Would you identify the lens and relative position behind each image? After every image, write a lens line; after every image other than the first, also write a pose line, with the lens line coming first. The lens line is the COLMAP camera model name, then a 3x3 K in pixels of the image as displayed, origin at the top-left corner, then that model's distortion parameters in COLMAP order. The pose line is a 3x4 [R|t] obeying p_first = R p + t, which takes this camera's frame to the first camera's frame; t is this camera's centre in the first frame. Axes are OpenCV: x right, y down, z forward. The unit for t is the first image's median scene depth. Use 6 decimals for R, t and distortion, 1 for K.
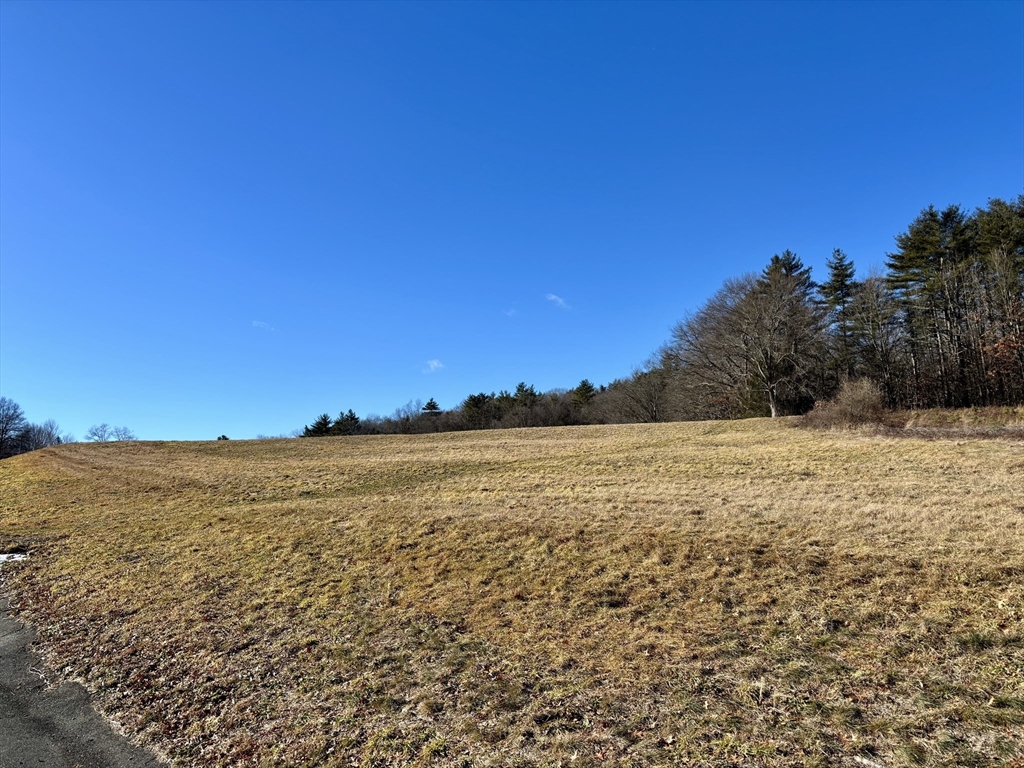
lens RADIAL K [[768.0, 0, 512.8], [0, 768.0, 386.3], [0, 0, 1]] dist [0.035701, -0.037863]
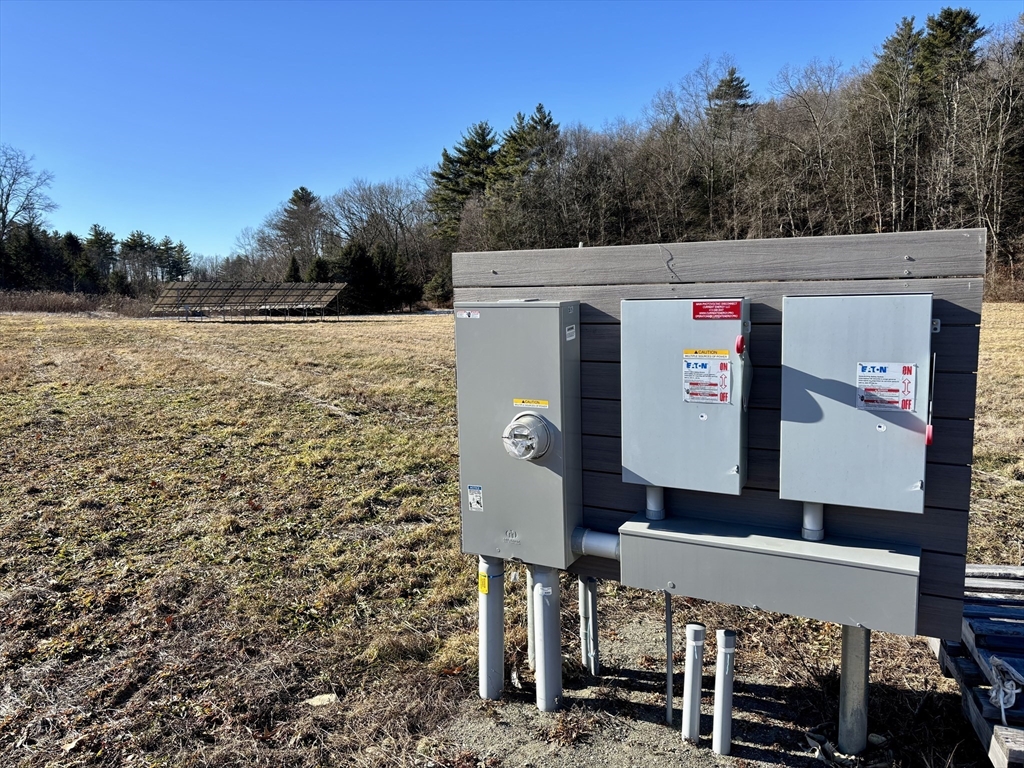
lens RADIAL K [[768.0, 0, 513.1], [0, 768.0, 388.9], [0, 0, 1]] dist [0.035701, -0.037863]
pose [[0.983981, 0.029725, -0.175776, -0.140418], [0.017858, 0.964606, 0.263091, 0.068890], [0.177375, -0.262015, 0.948623, 0.522708]]
